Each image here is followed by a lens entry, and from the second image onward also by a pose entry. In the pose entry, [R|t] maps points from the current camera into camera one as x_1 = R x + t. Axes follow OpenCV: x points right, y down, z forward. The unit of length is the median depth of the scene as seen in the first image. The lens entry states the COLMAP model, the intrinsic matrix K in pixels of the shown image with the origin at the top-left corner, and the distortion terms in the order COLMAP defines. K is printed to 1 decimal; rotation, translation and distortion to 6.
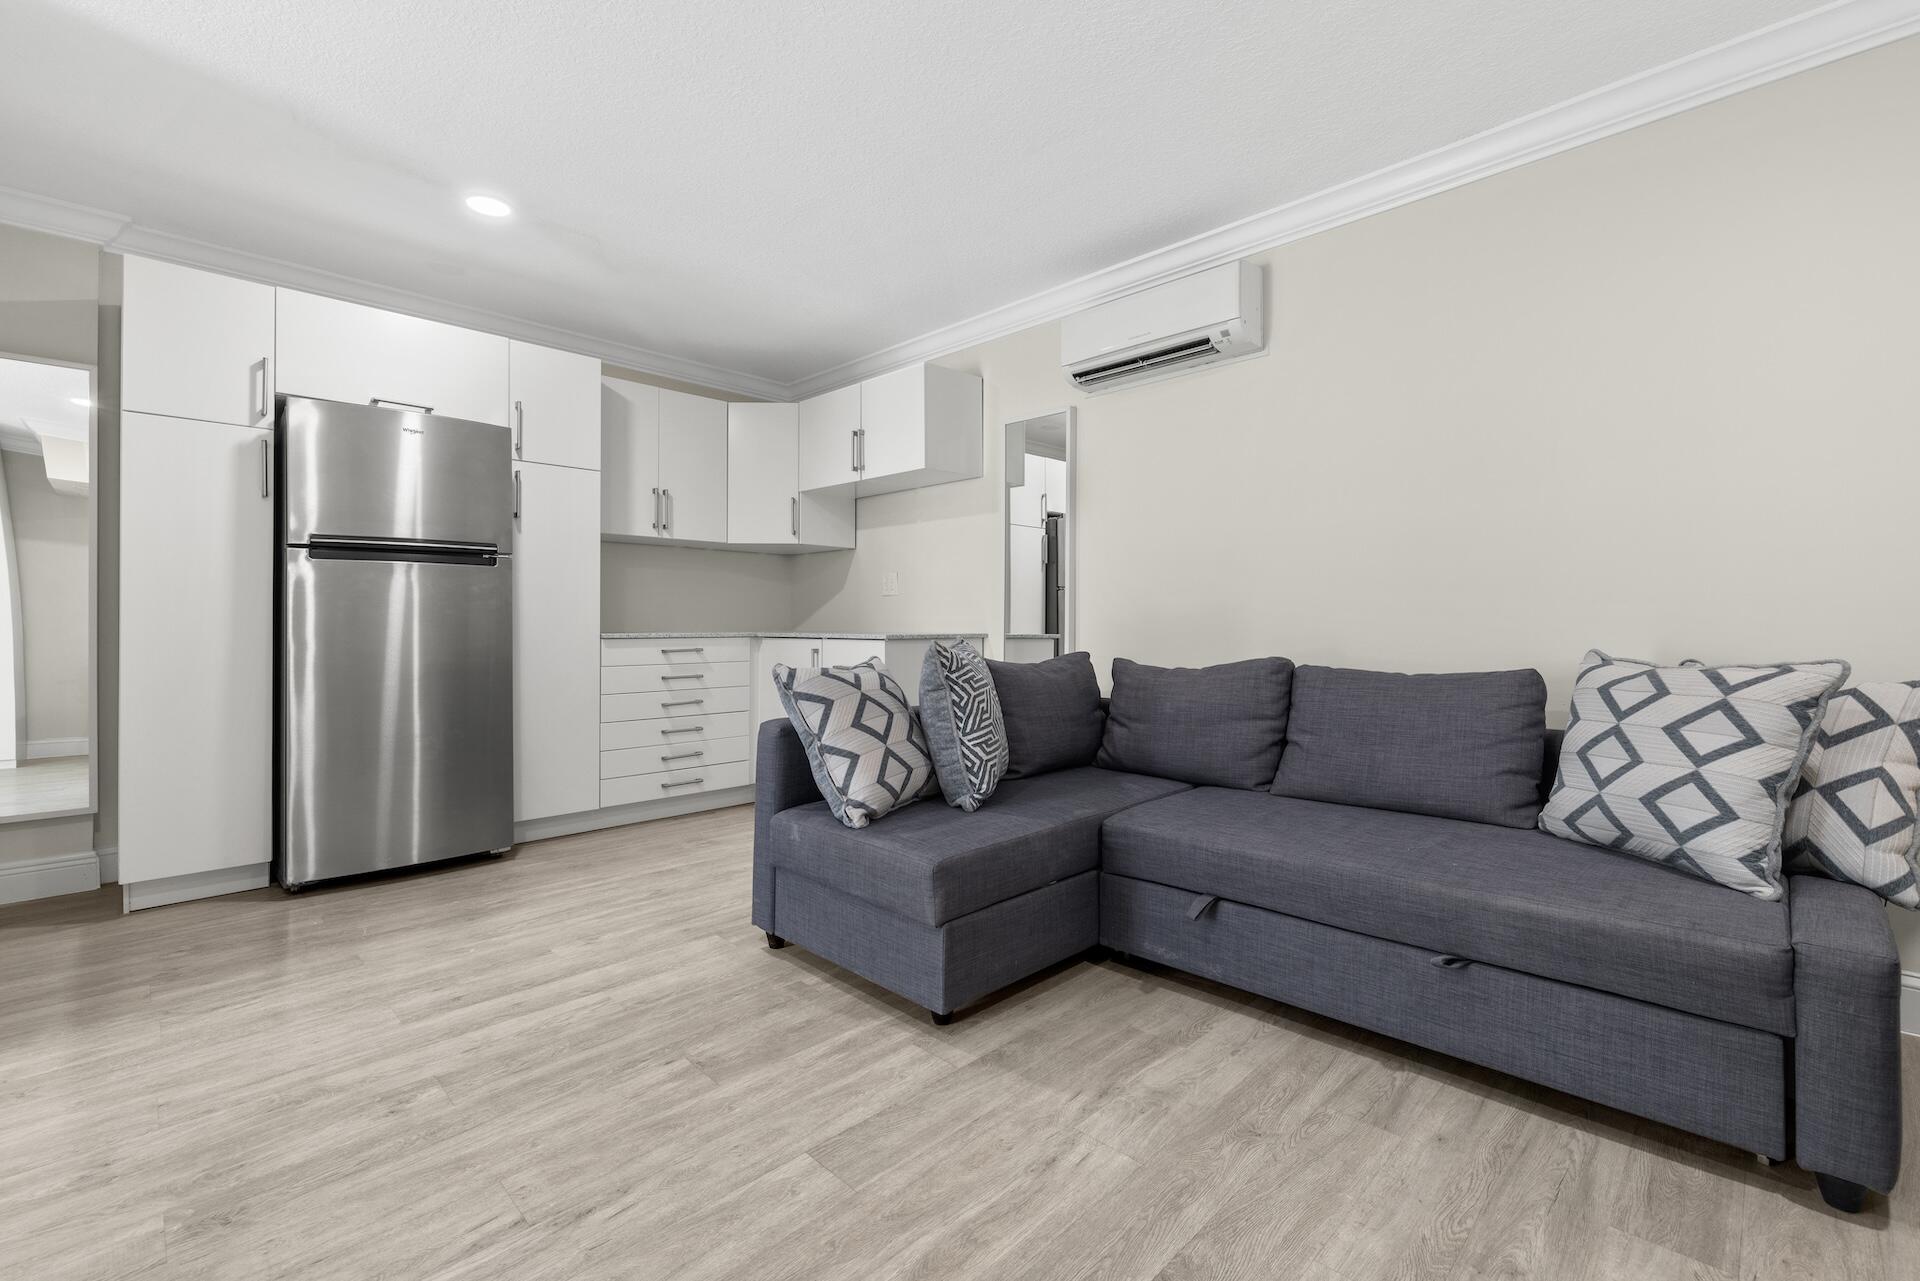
lens RADIAL K [[836.4, 0, 951.8], [0, 836.4, 622.4], [0, 0, 1]] dist [0.000475, 0.000119]
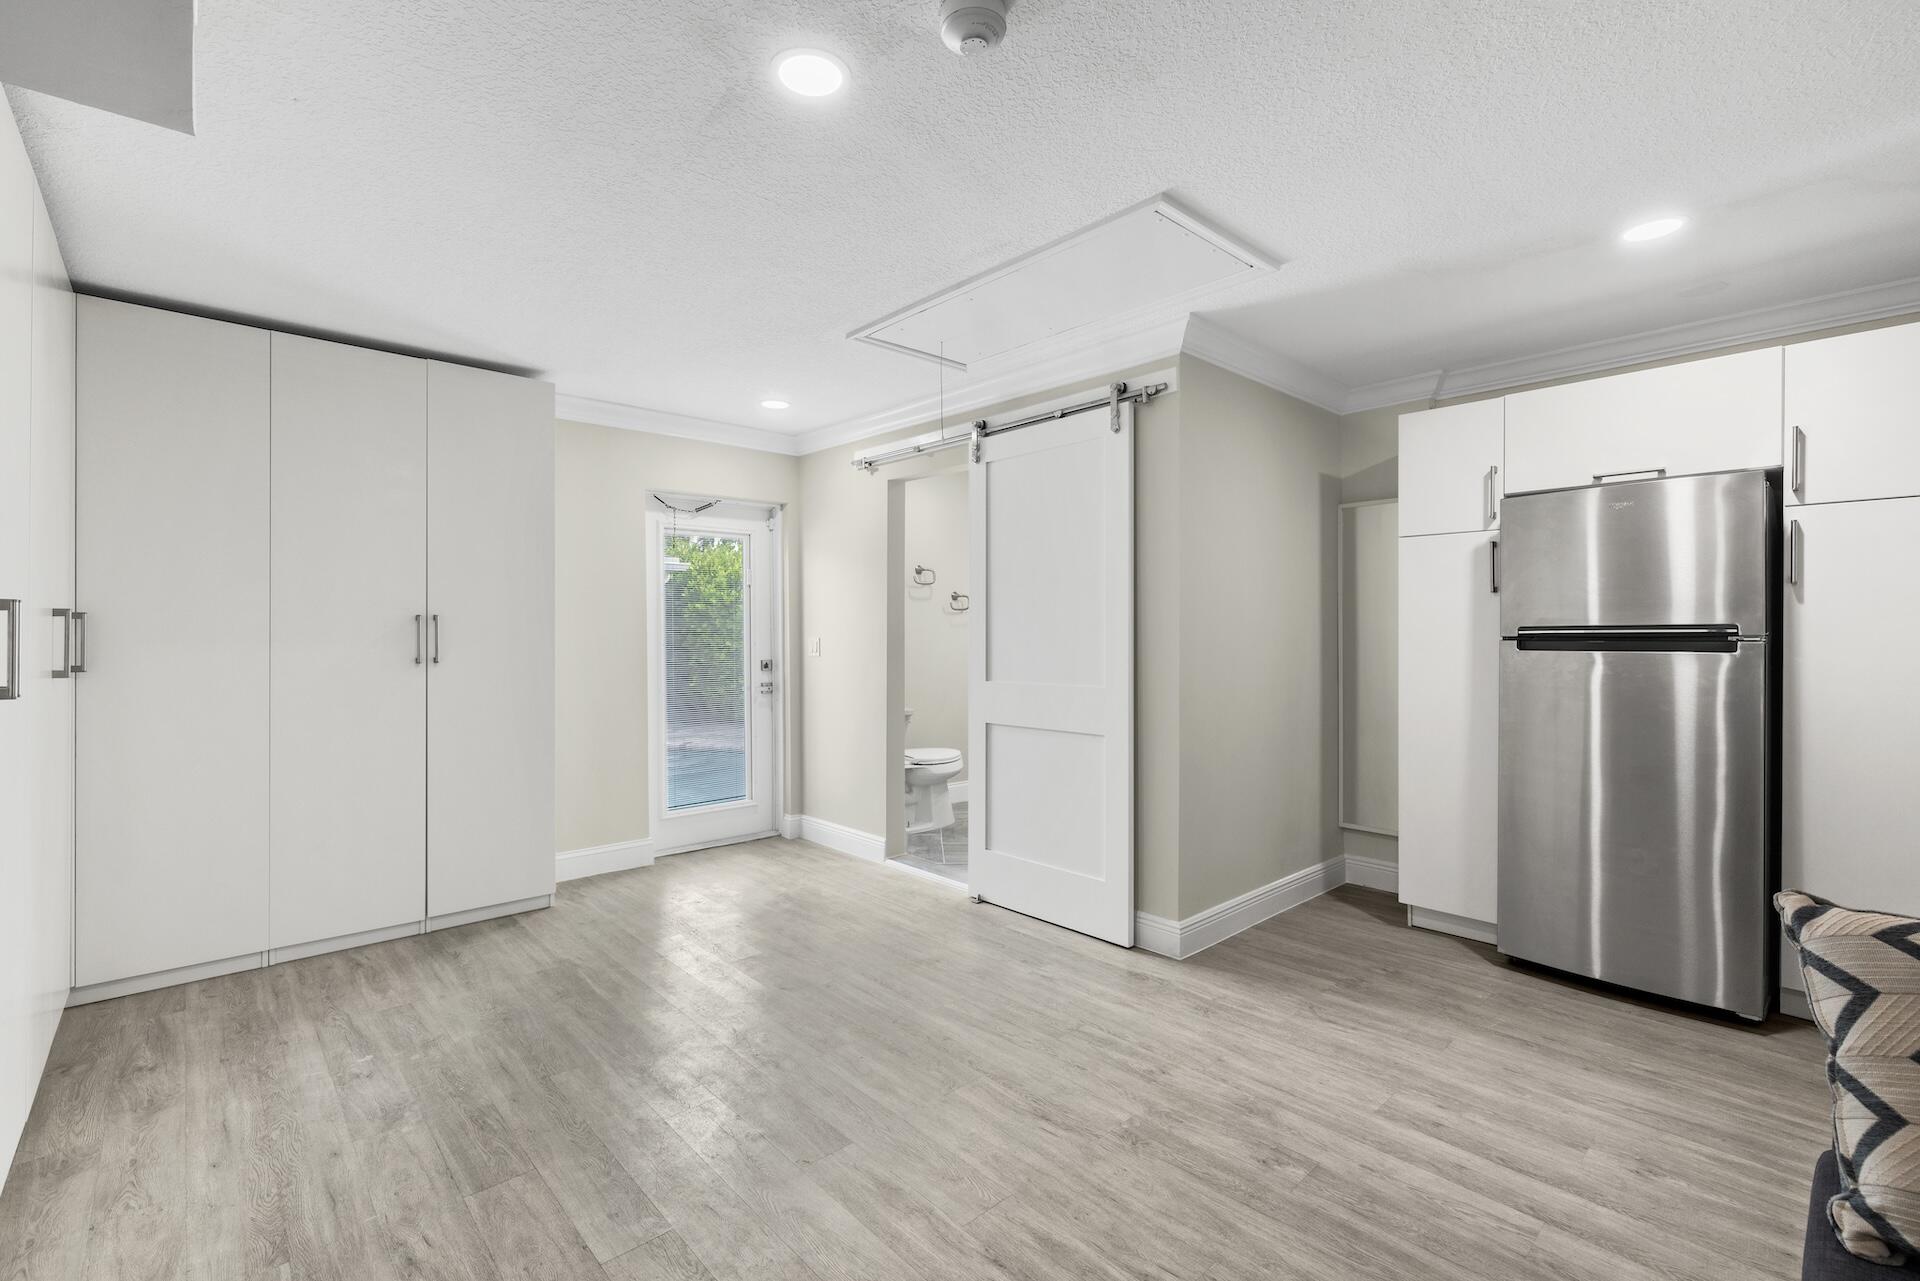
lens RADIAL K [[836.4, 0, 951.4], [0, 836.4, 643.6], [0, 0, 1]] dist [0.000475, 0.000119]
pose [[-0.044300, 0.013377, -0.998929, 0.430481], [0.005112, 0.999900, 0.013164, -0.142561], [0.999005, -0.004524, -0.044364, 0.474924]]
